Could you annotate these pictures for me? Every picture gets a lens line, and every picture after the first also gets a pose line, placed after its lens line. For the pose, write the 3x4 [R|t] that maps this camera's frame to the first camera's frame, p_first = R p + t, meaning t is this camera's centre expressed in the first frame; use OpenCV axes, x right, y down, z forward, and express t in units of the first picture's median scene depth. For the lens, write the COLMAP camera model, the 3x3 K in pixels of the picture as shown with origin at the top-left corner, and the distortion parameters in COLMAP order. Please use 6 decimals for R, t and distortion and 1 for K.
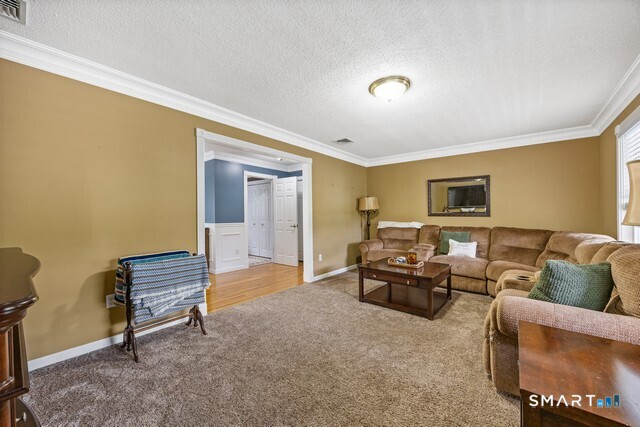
lens RADIAL K [[249.5, 0, 322.5], [0, 249.5, 206.6], [0, 0, 1]] dist [-0.002002, 0.000074]
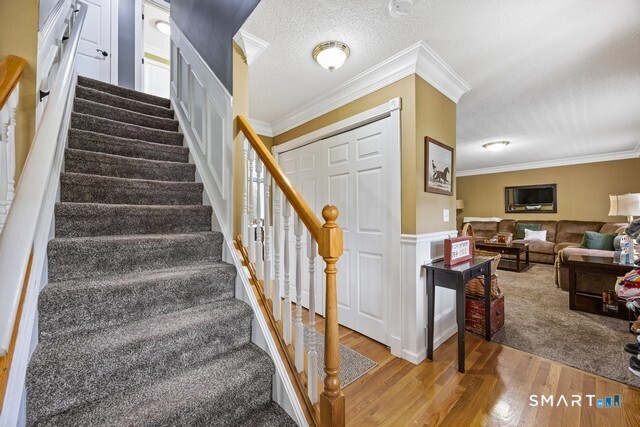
lens RADIAL K [[249.5, 0, 322.5], [0, 249.5, 206.6], [0, 0, 1]] dist [-0.002002, 0.000074]
pose [[0.987091, -0.011461, -0.159748, -0.422465], [0.012439, 0.999910, 0.005125, -0.020645], [0.159675, -0.007046, 0.987145, -0.620935]]
